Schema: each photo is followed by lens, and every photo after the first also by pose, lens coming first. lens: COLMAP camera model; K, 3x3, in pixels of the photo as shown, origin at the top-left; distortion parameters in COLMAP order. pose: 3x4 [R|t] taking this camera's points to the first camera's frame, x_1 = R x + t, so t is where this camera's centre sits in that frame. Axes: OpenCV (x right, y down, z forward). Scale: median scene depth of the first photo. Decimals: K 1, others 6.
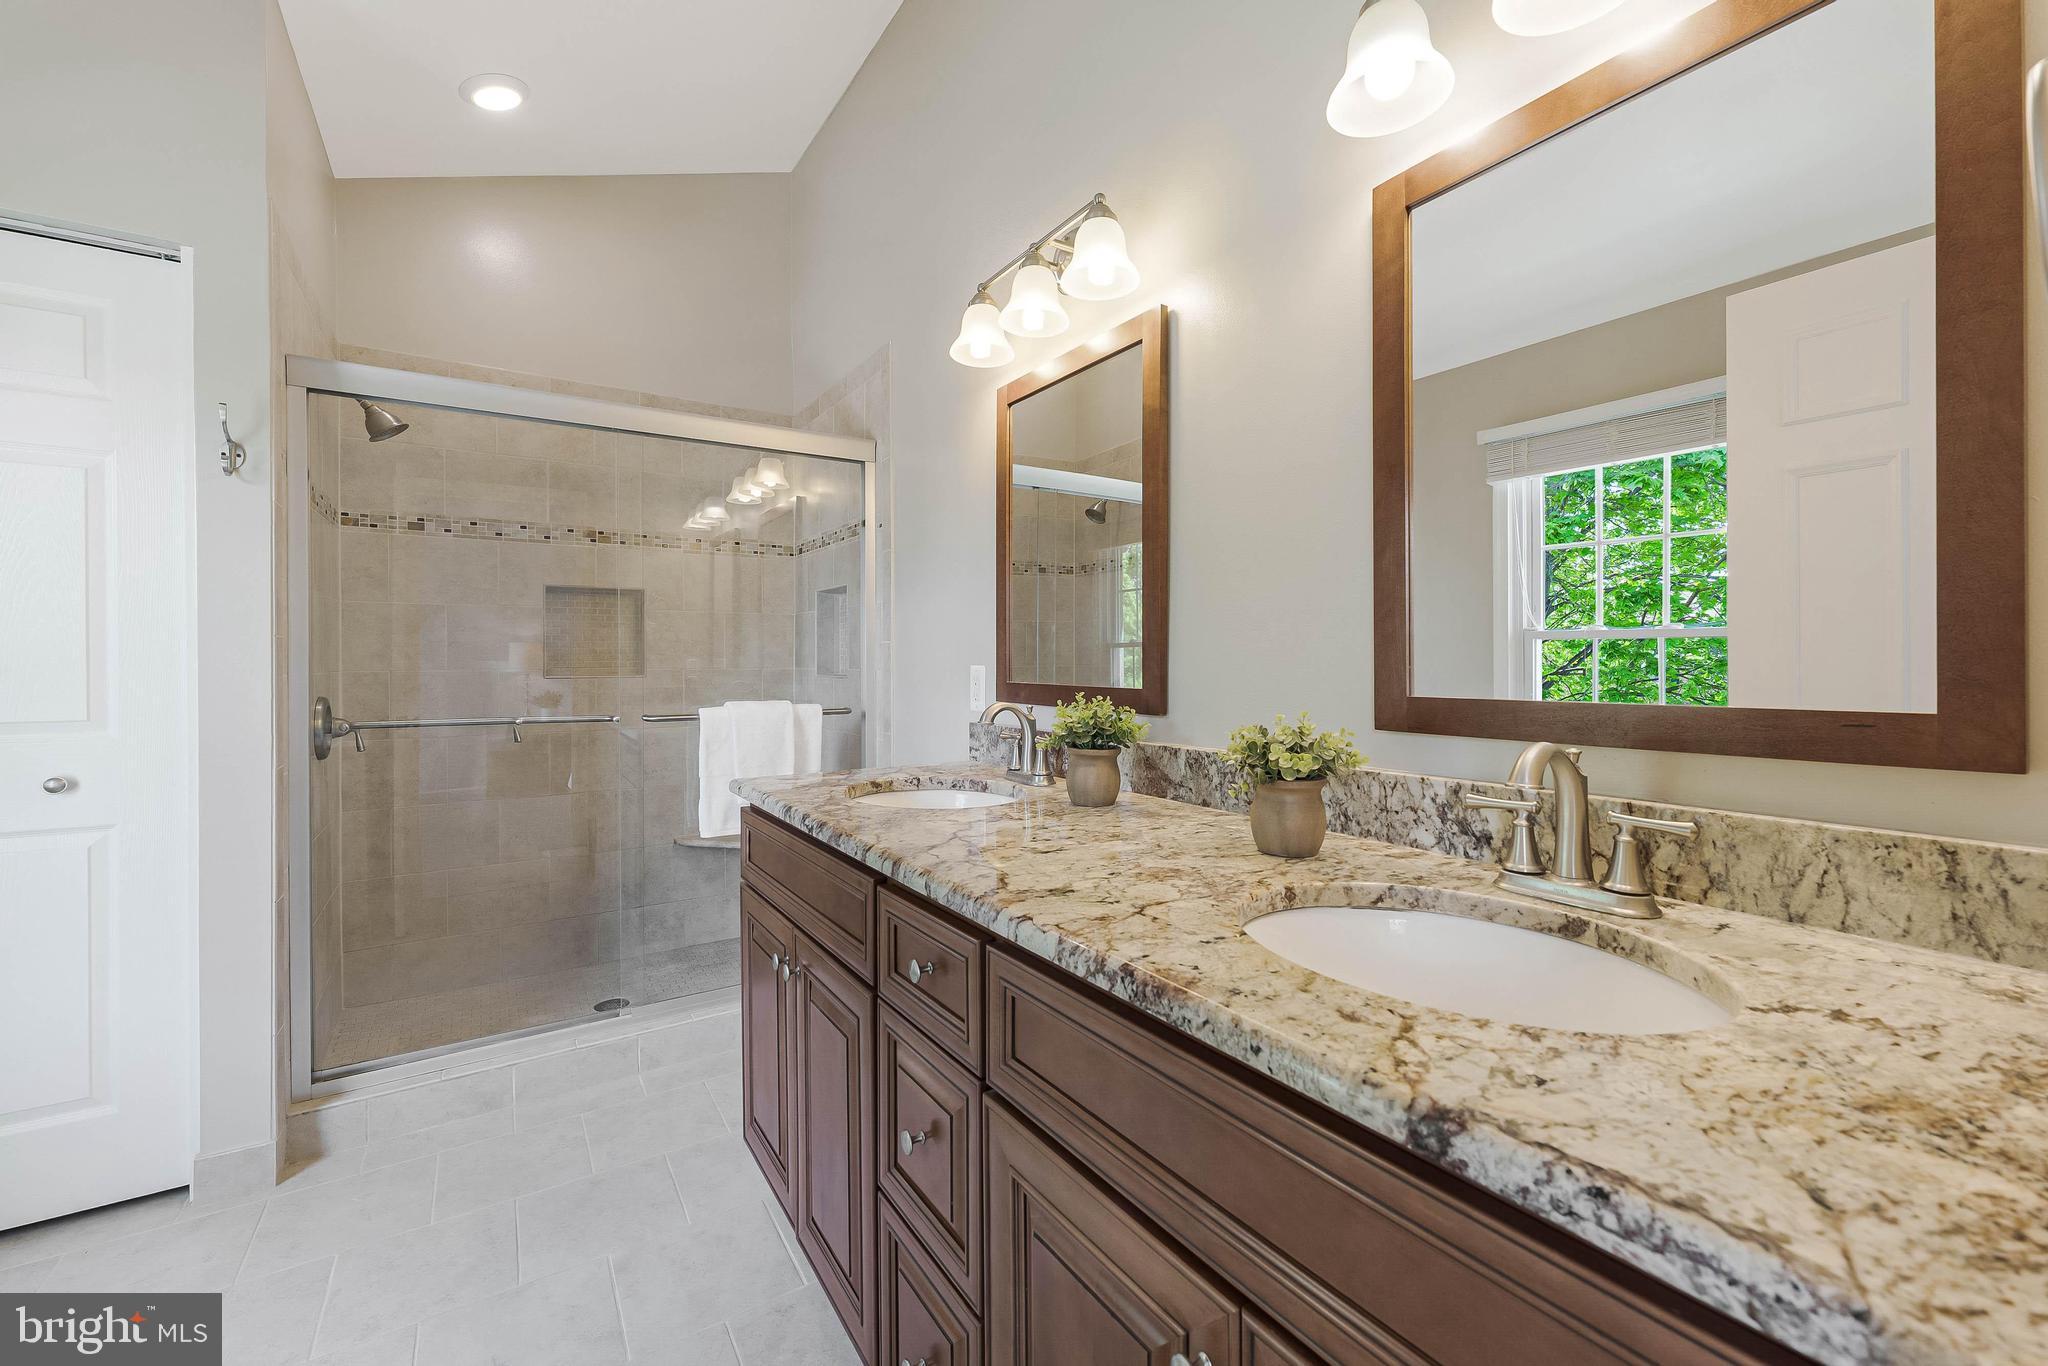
lens RADIAL K [[820.3, 0, 1033.1], [0, 820.3, 679.2], [0, 0, 1]] dist [0.001750, 0.000239]
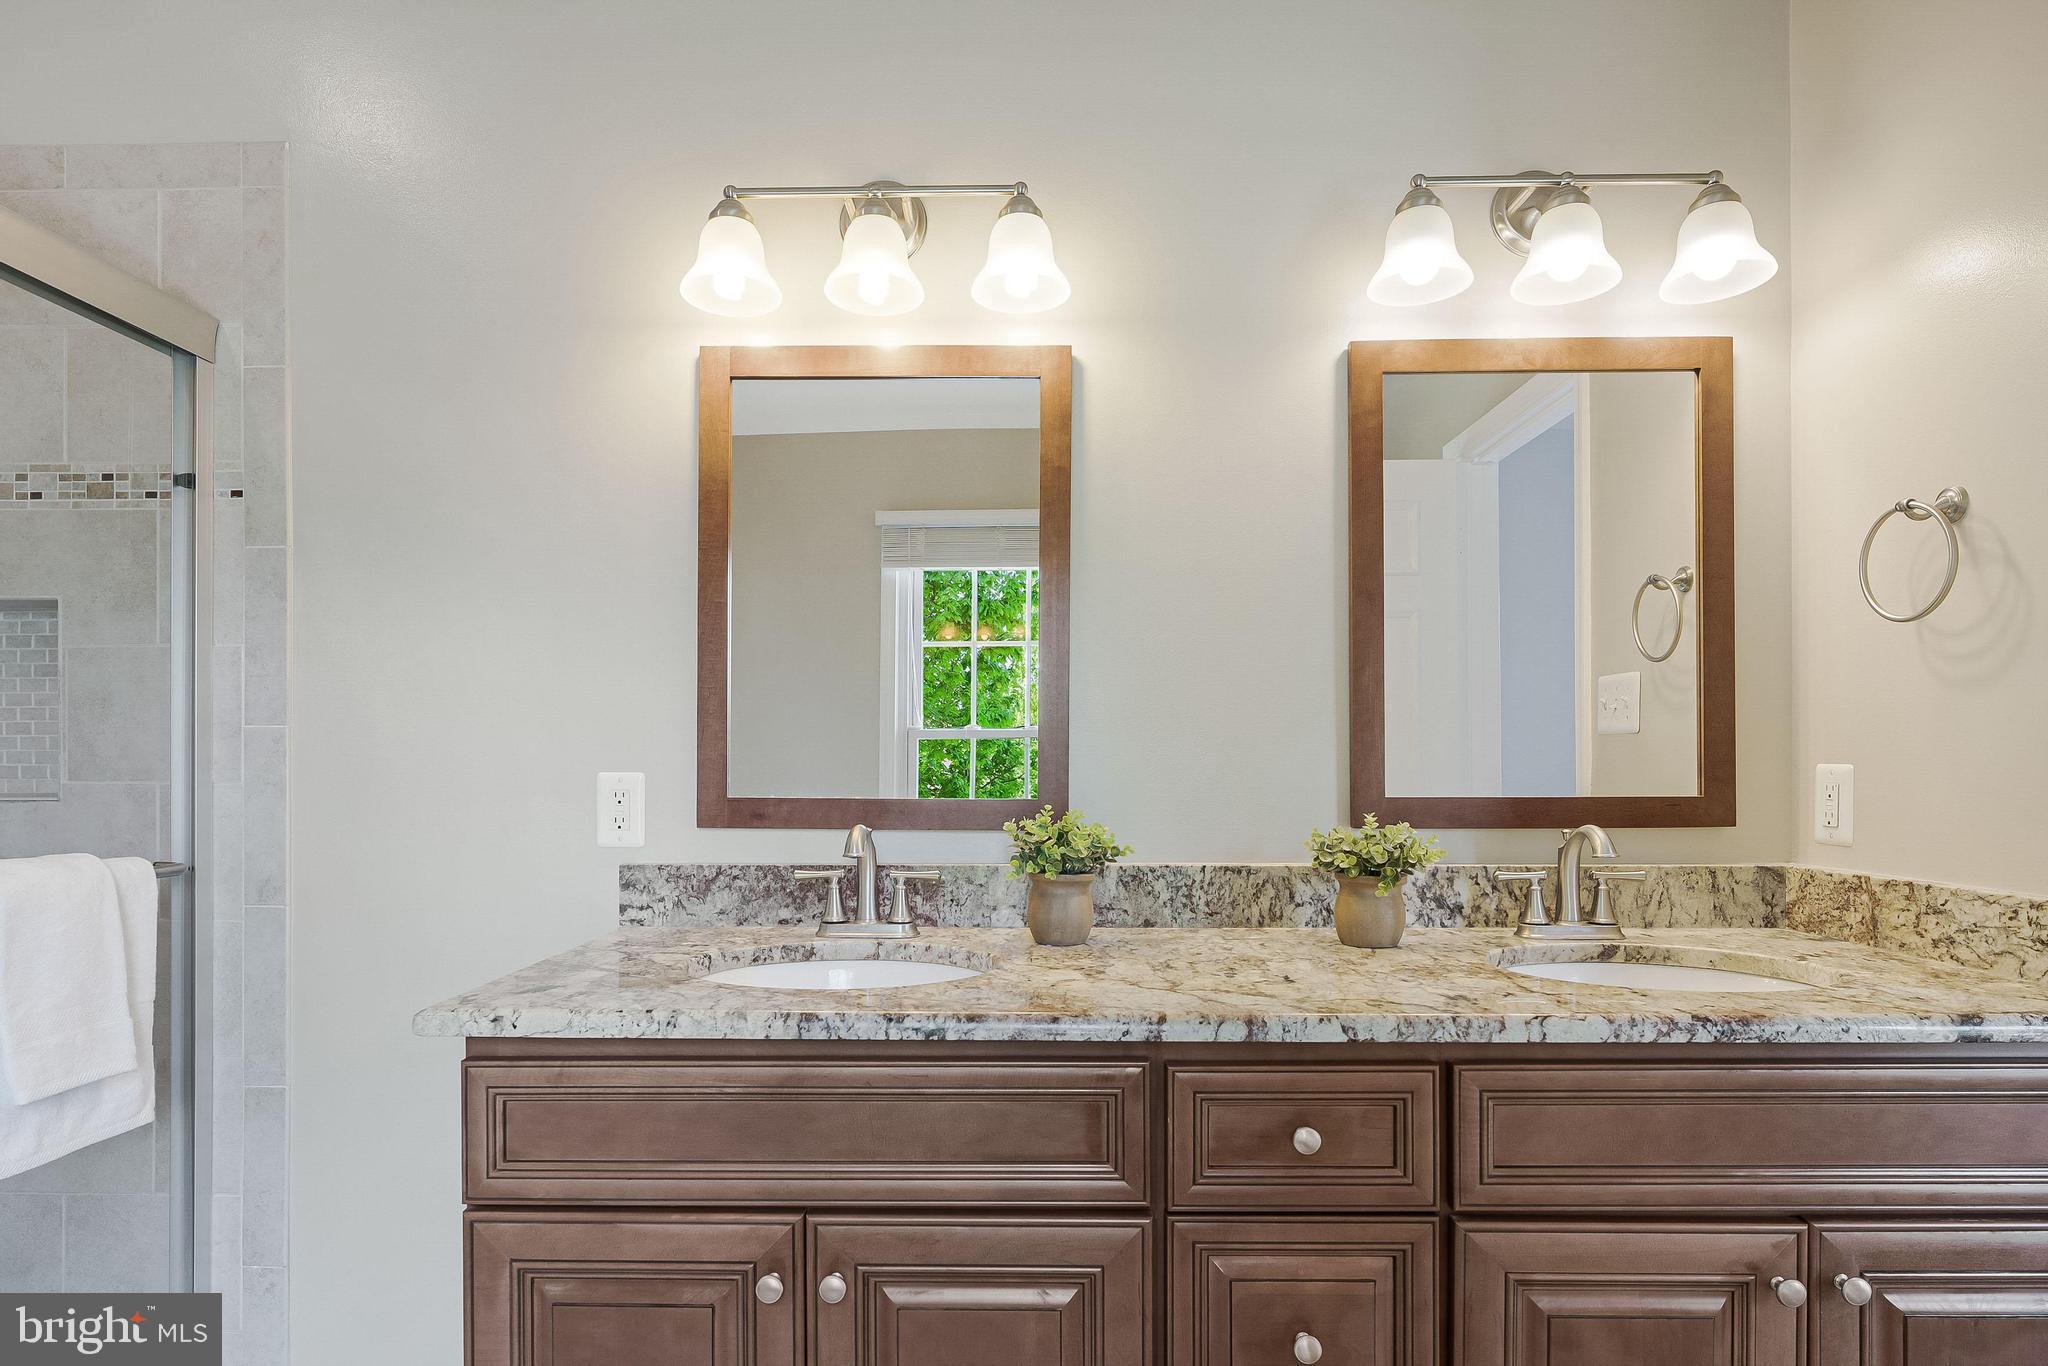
lens RADIAL K [[1110.3, 0, 1024.3], [0, 1110.3, 761.4], [0, 0, 1]] dist [0.000939, -0.000445]
pose [[0.571719, 0.001991, 0.820447, -1.221725], [0.016070, 0.999778, -0.013625, -0.017309], [-0.820292, 0.020974, 0.571561, 0.579378]]
